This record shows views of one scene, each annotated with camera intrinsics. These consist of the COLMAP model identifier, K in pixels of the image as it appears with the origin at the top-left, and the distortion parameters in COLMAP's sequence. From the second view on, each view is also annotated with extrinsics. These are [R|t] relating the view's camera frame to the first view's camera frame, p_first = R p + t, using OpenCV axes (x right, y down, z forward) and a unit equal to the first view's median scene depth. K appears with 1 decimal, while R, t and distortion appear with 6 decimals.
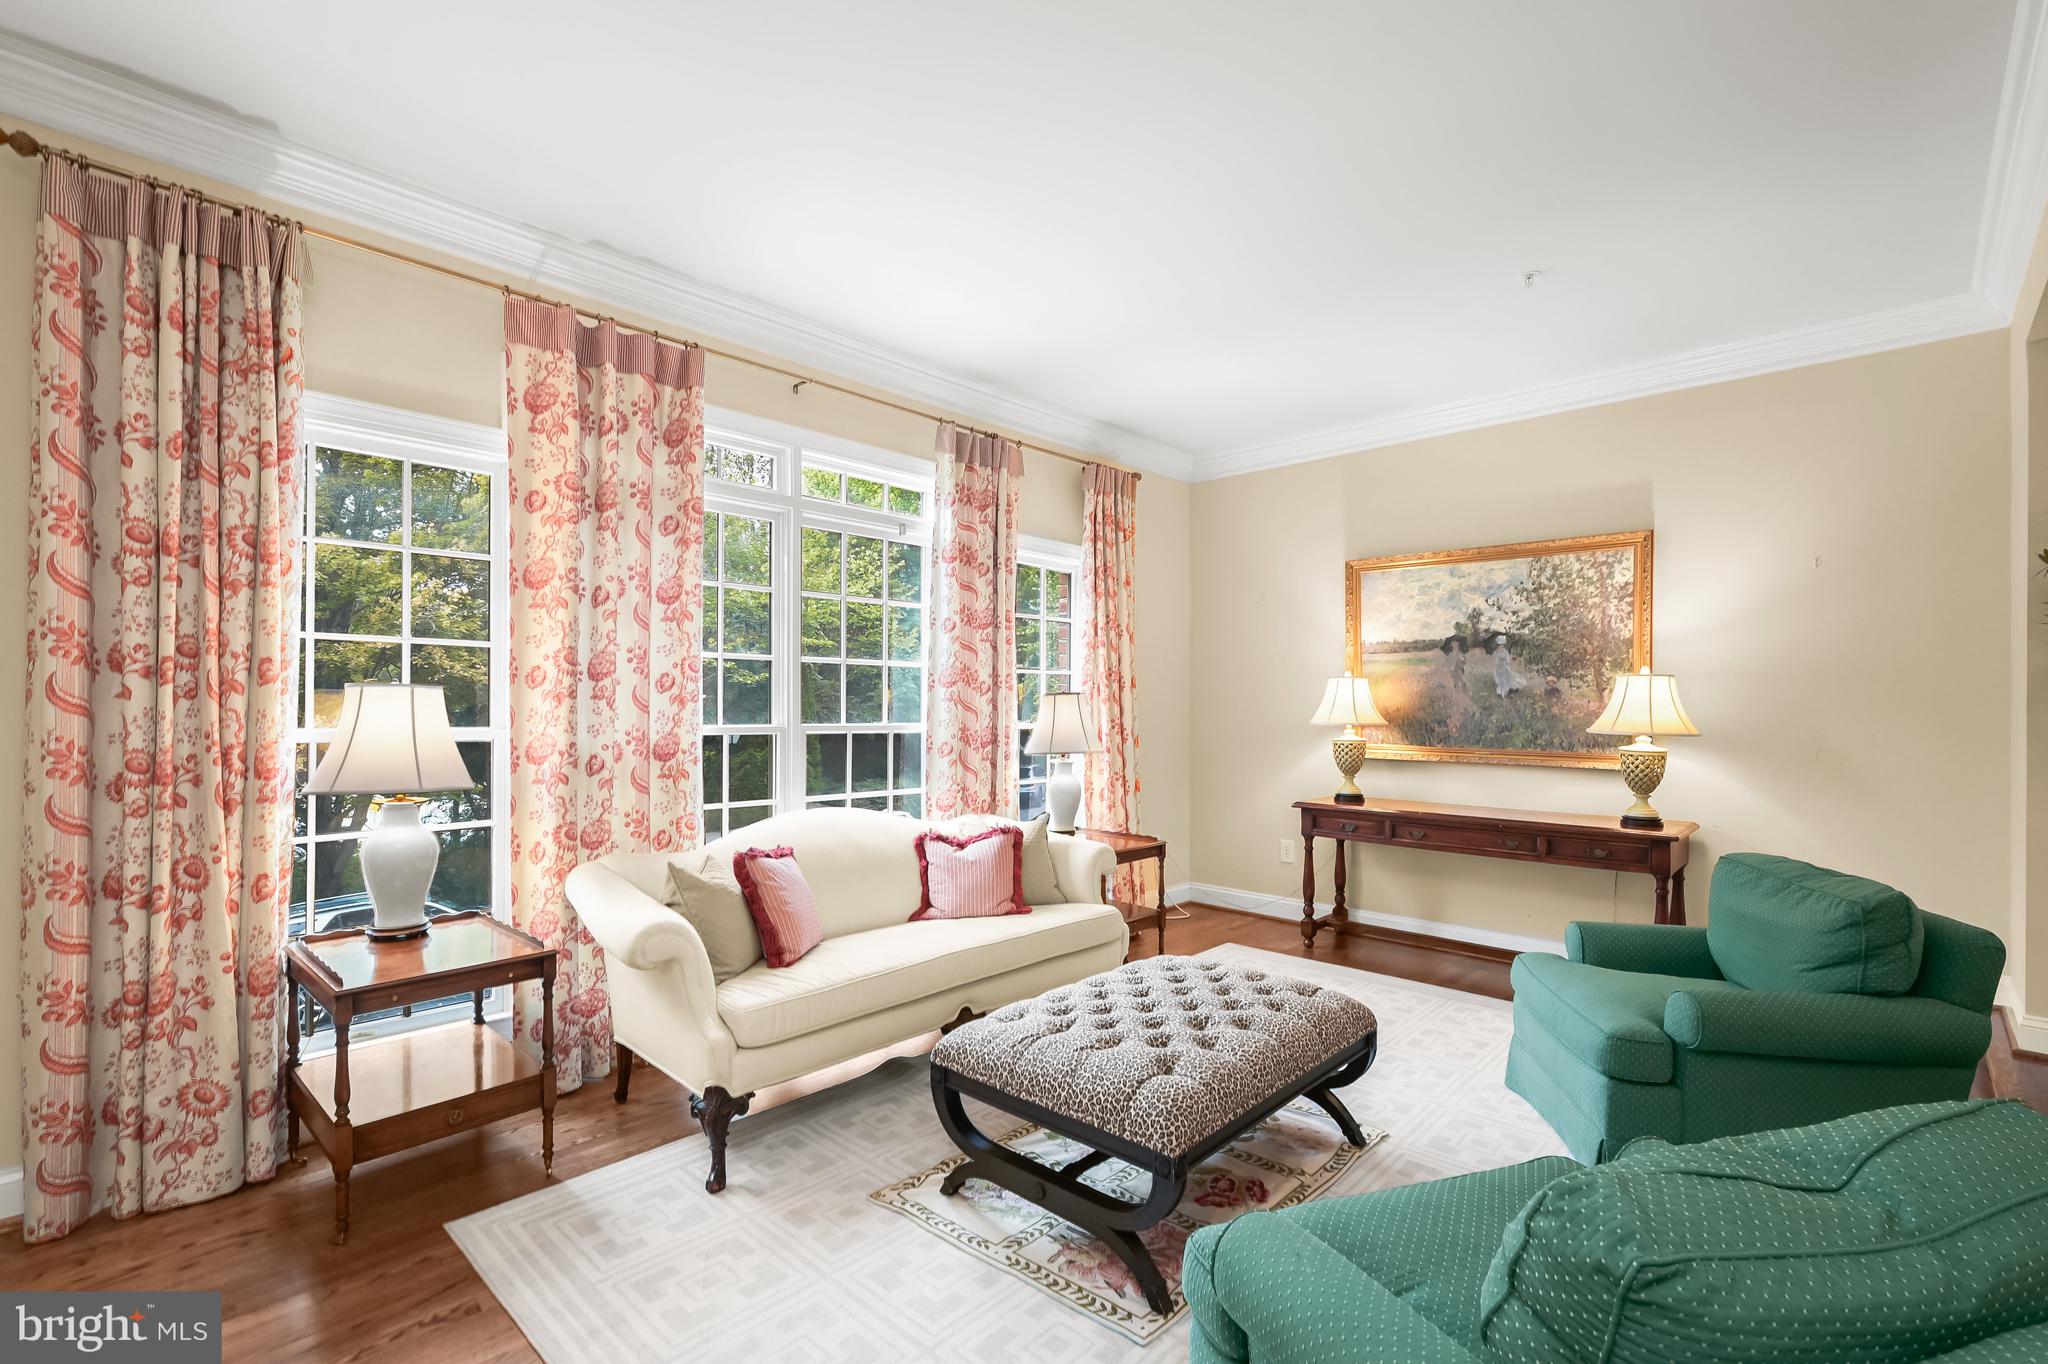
lens RADIAL K [[925.1, 0, 1013.5], [0, 925.1, 689.0], [0, 0, 1]] dist [0.002770, 0.000090]
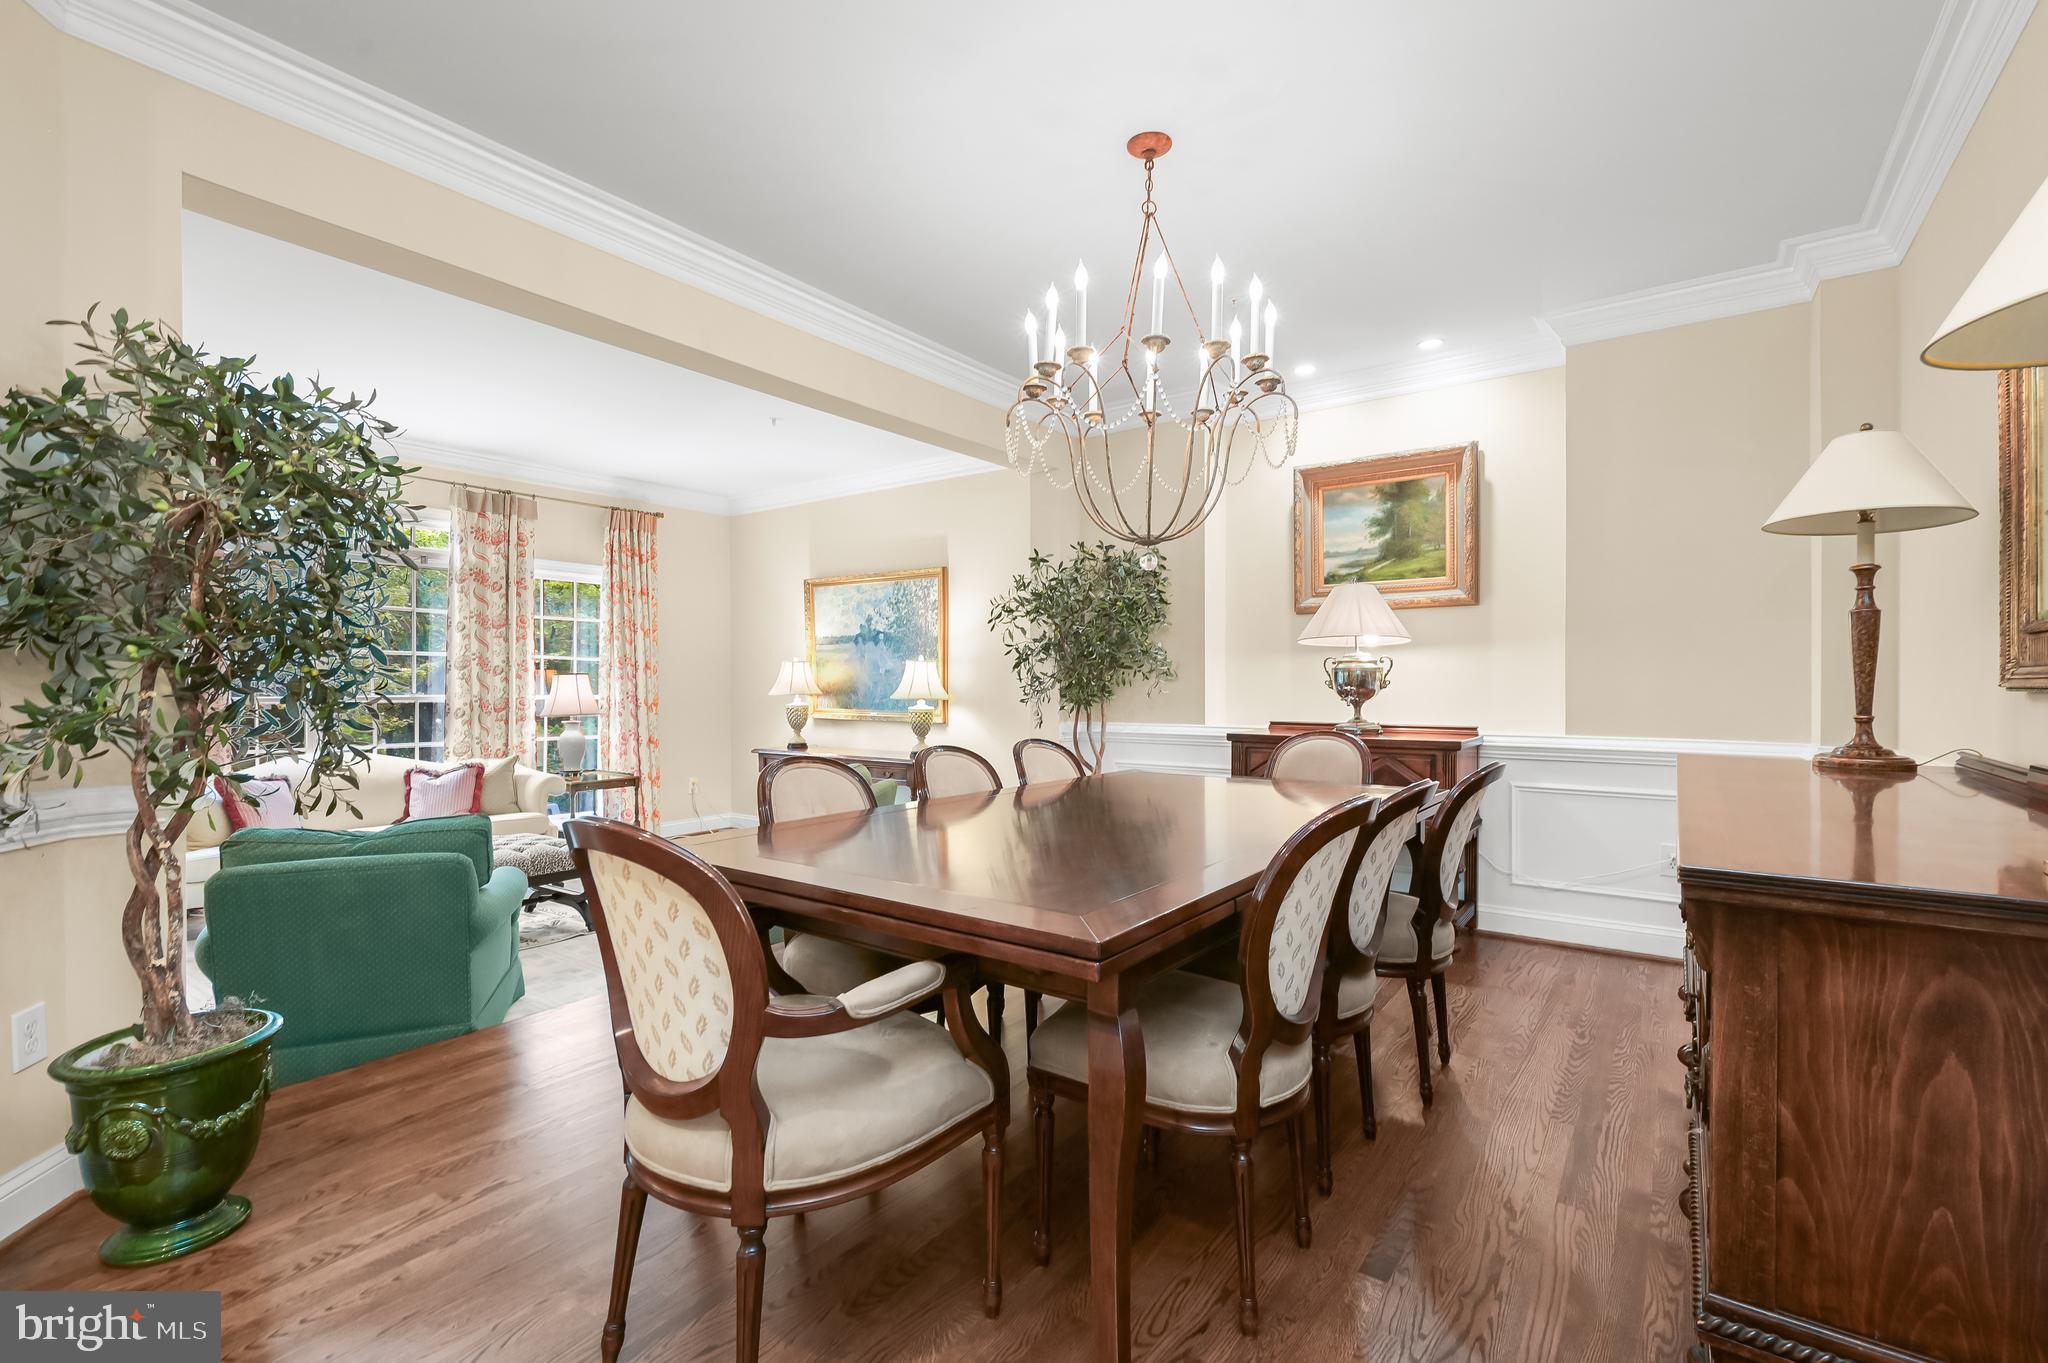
lens RADIAL K [[925.1, 0, 1031.2], [0, 925.1, 682.5], [0, 0, 1]] dist [0.002770, 0.000090]
pose [[0.991495, -0.005367, 0.130036, 0.571067], [0.003309, 0.999866, 0.016041, -0.002487], [-0.130105, -0.015474, 0.991379, -0.495454]]
